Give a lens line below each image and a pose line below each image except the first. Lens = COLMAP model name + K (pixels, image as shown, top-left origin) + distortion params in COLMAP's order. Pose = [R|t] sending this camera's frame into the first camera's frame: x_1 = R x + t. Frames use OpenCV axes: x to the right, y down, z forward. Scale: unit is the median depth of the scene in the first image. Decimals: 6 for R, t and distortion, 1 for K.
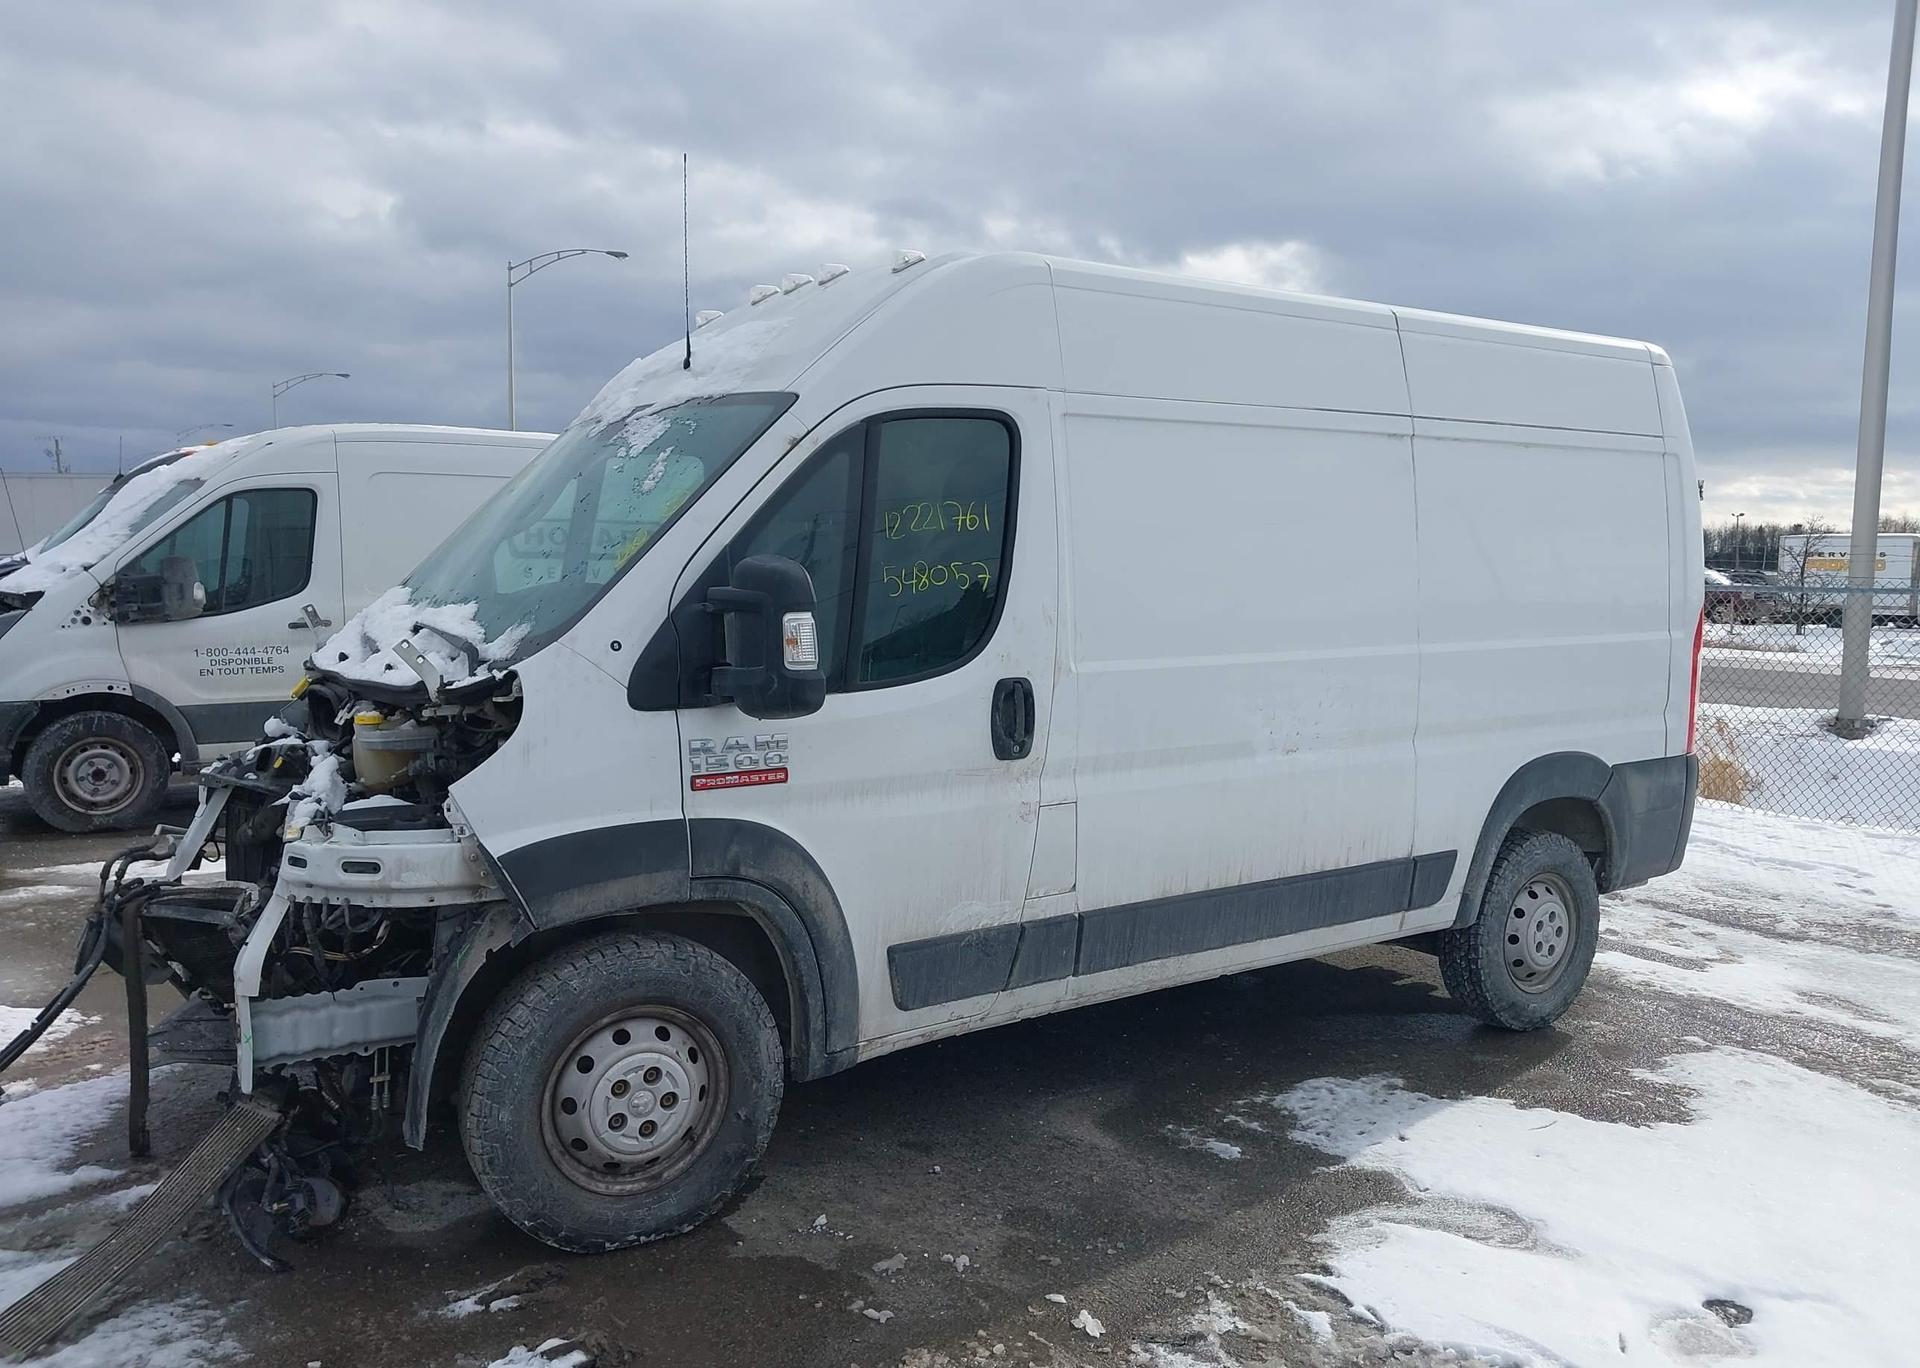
lens RADIAL K [[1284.4, 0, 991.8], [0, 1284.4, 670.4], [0, 0, 1]] dist [0.054649, -0.055837]
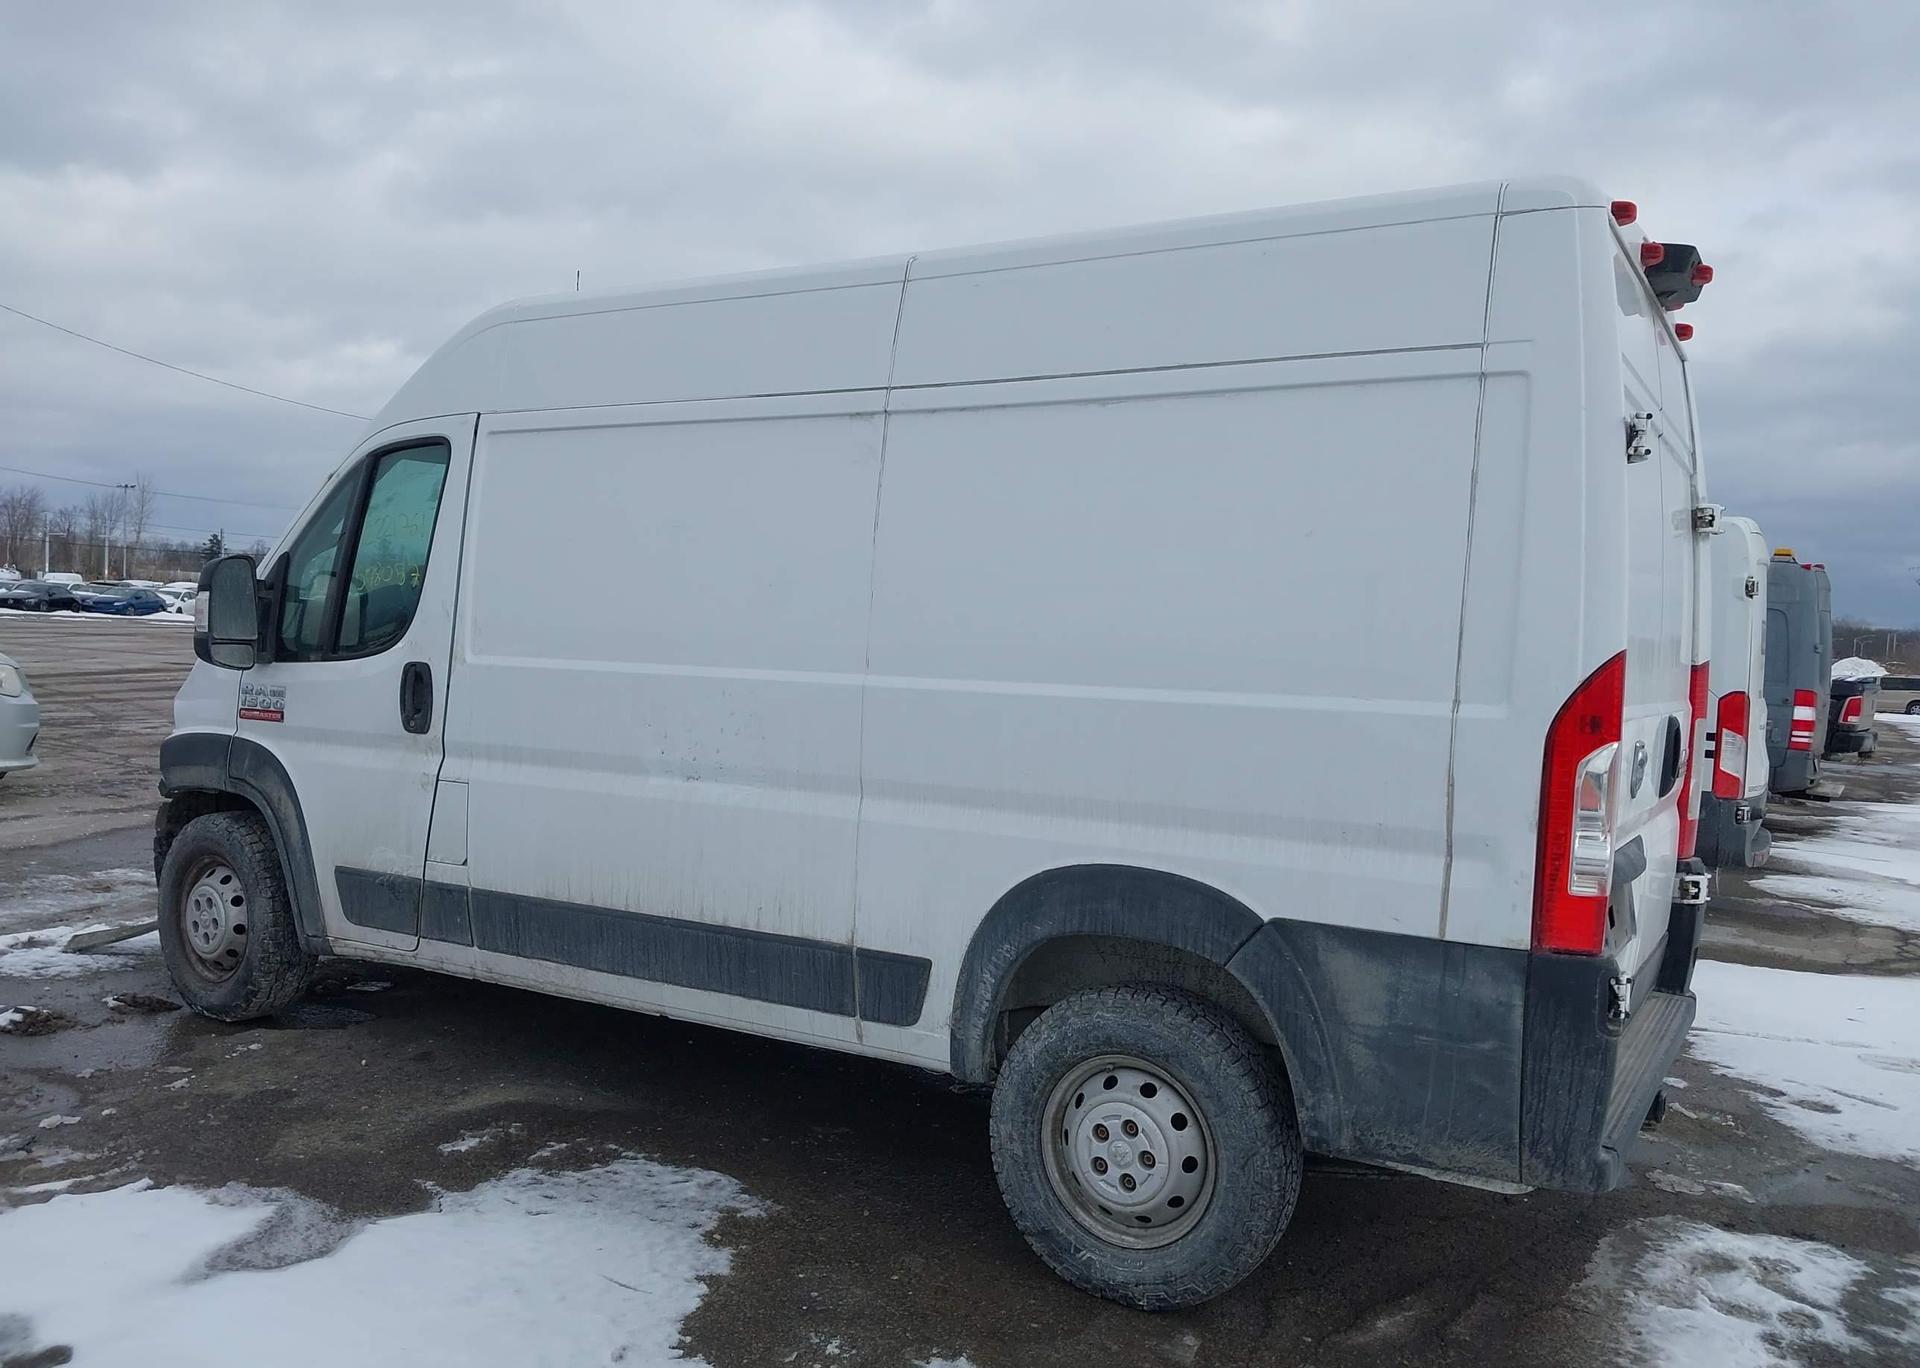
lens RADIAL K [[1341.0, 0, 1176.4], [0, 1341.0, 684.0], [0, 0, 1]] dist [0.042433, -0.025877]
pose [[0.528582, 0.040269, -0.847926, 1.463806], [-0.104040, 0.994417, -0.017631, -0.025505], [0.842482, 0.097538, 0.529821, 0.953994]]
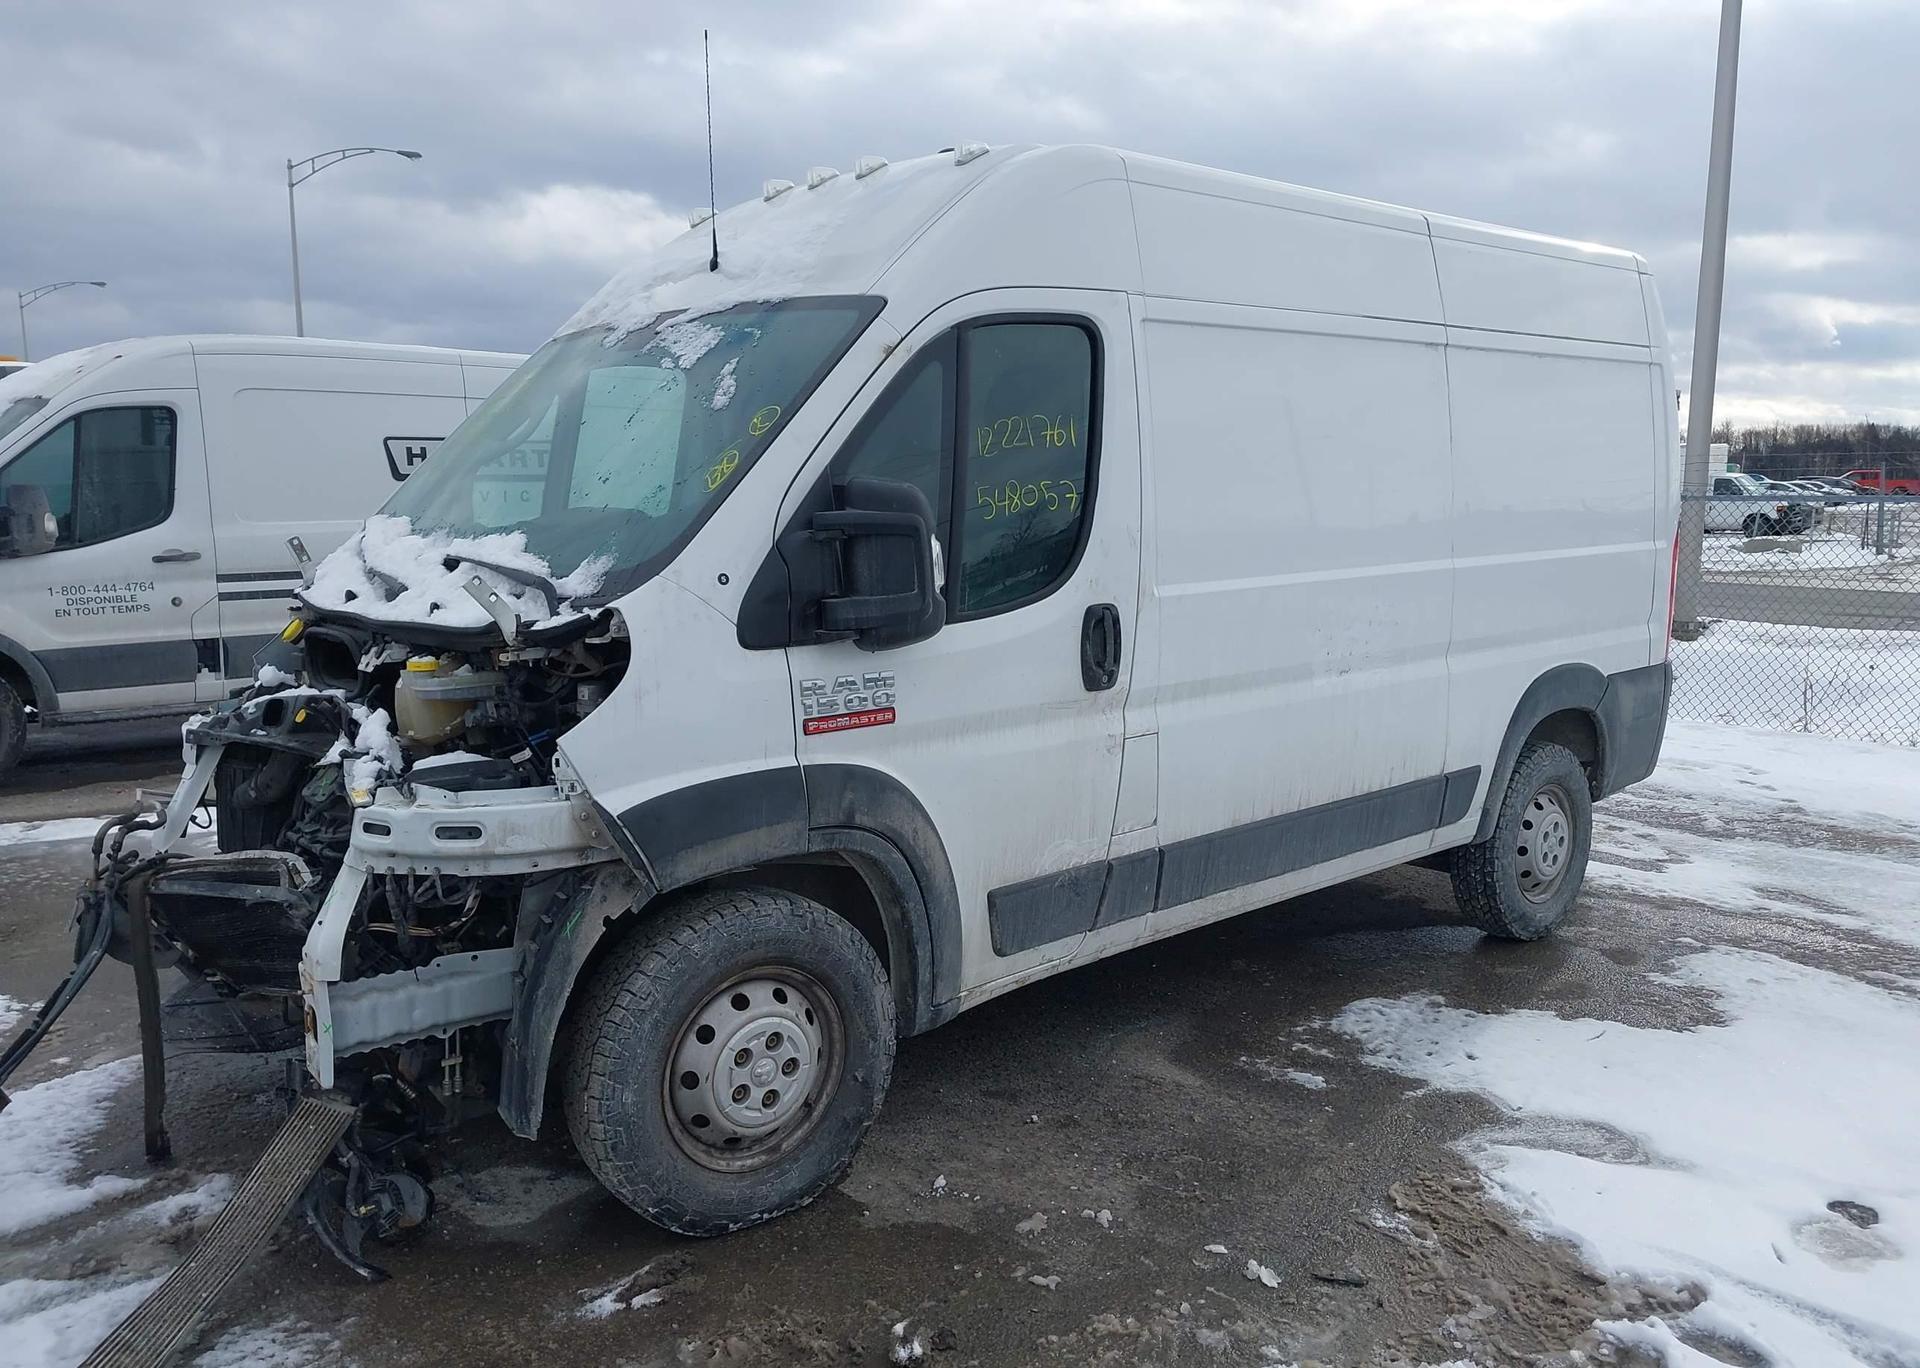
lens RADIAL K [[1296.5, 0, 958.4], [0, 1296.5, 653.7], [0, 0, 1]] dist [0.060597, -0.064646]
pose [[0.994378, -0.025454, 0.102782, -0.192725], [0.020405, 0.998547, 0.049876, -0.007374], [-0.103902, -0.047499, 0.993453, 0.063839]]
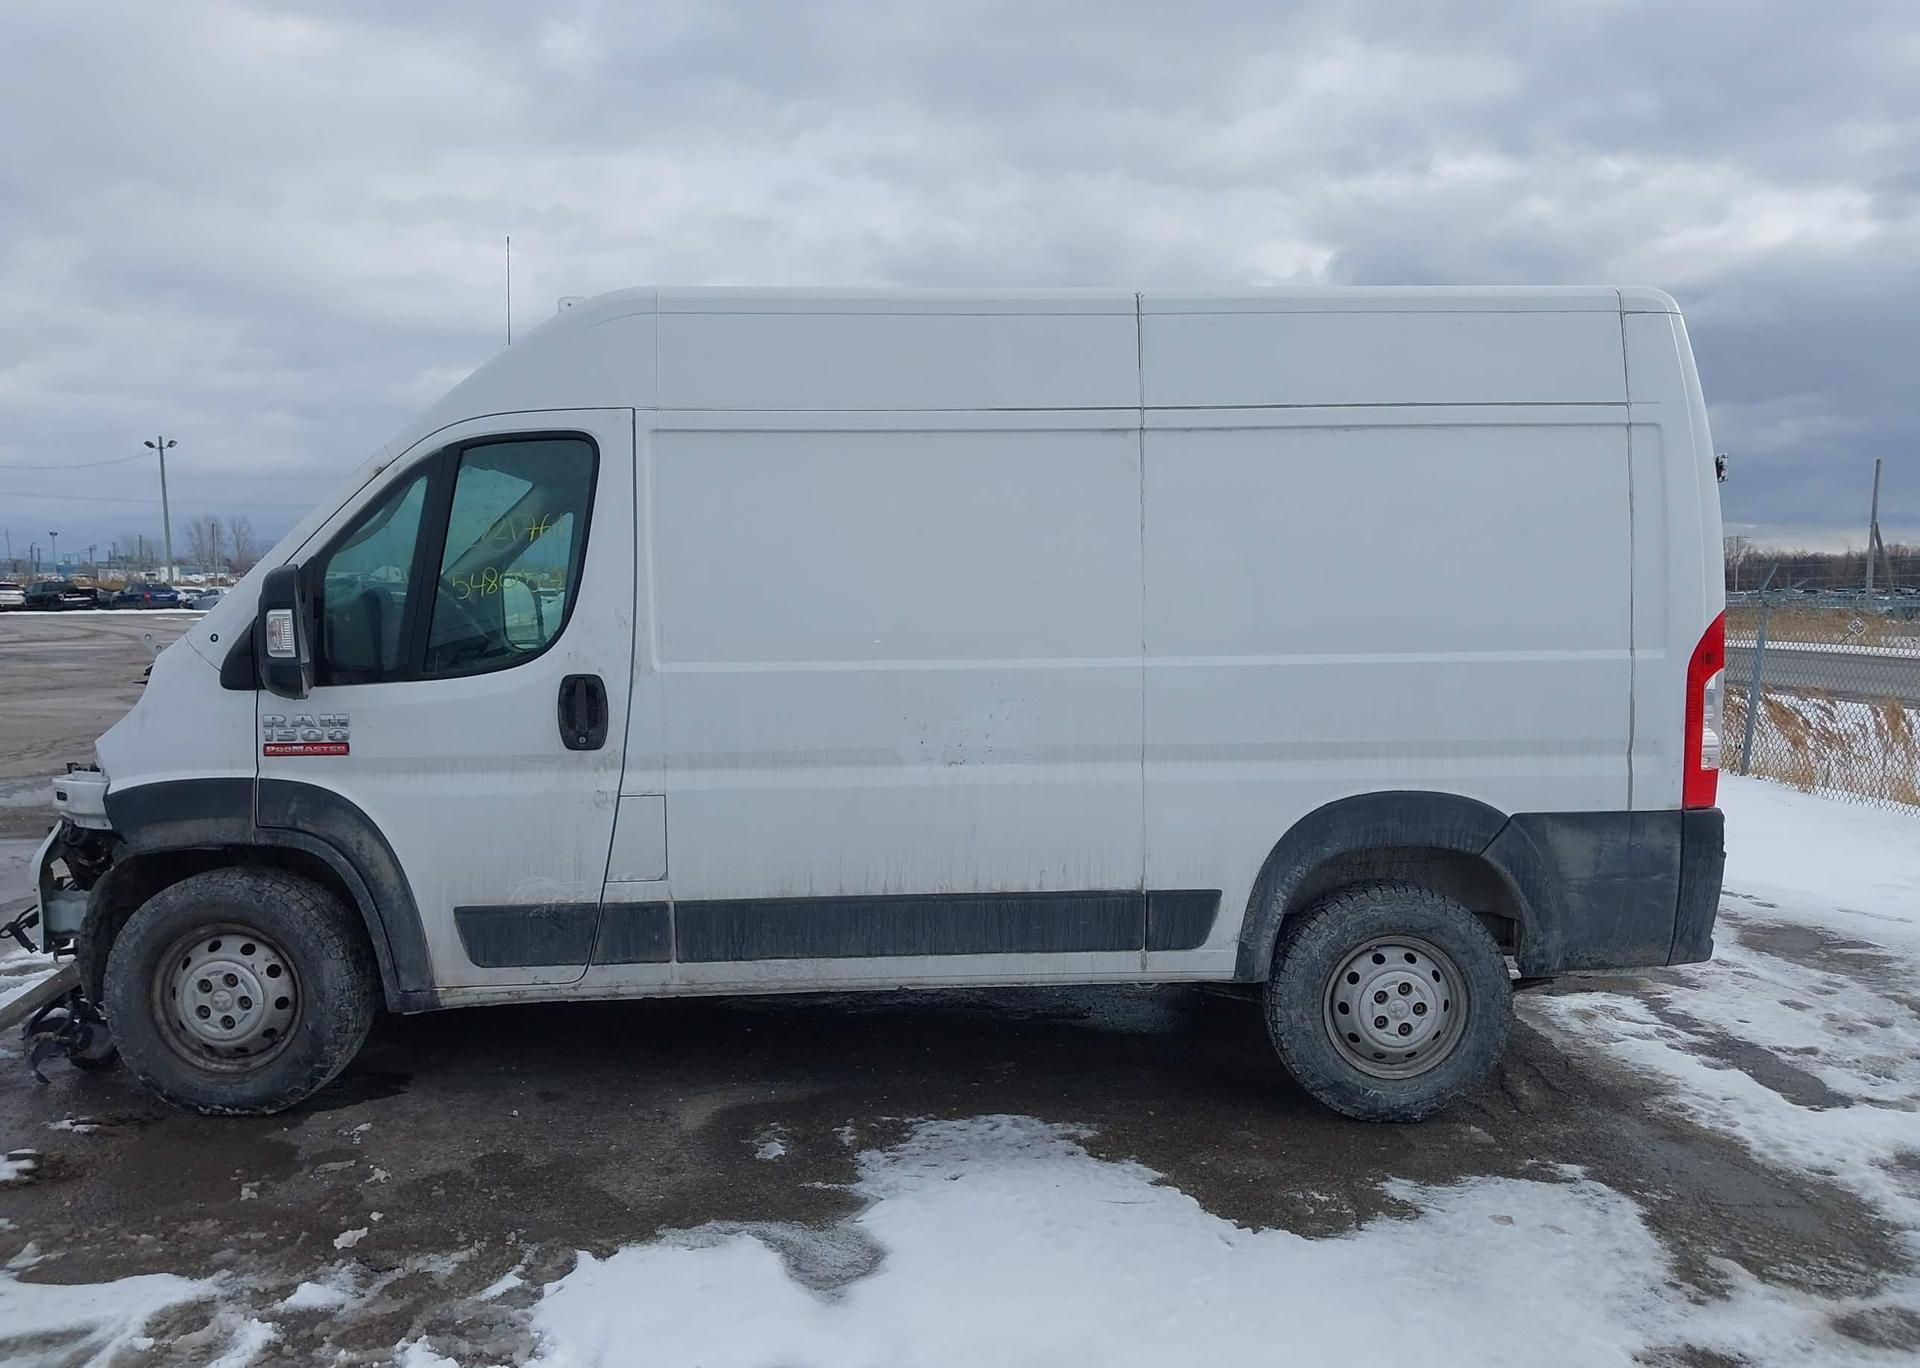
lens RADIAL K [[1284.4, 0, 991.8], [0, 1284.4, 670.4], [0, 0, 1]] dist [0.054649, -0.055837]
pose [[0.881854, 0.016903, -0.471219, 0.863967], [-0.029152, 0.999400, -0.018707, 0.012748], [0.470620, 0.030234, 0.881818, 0.200095]]
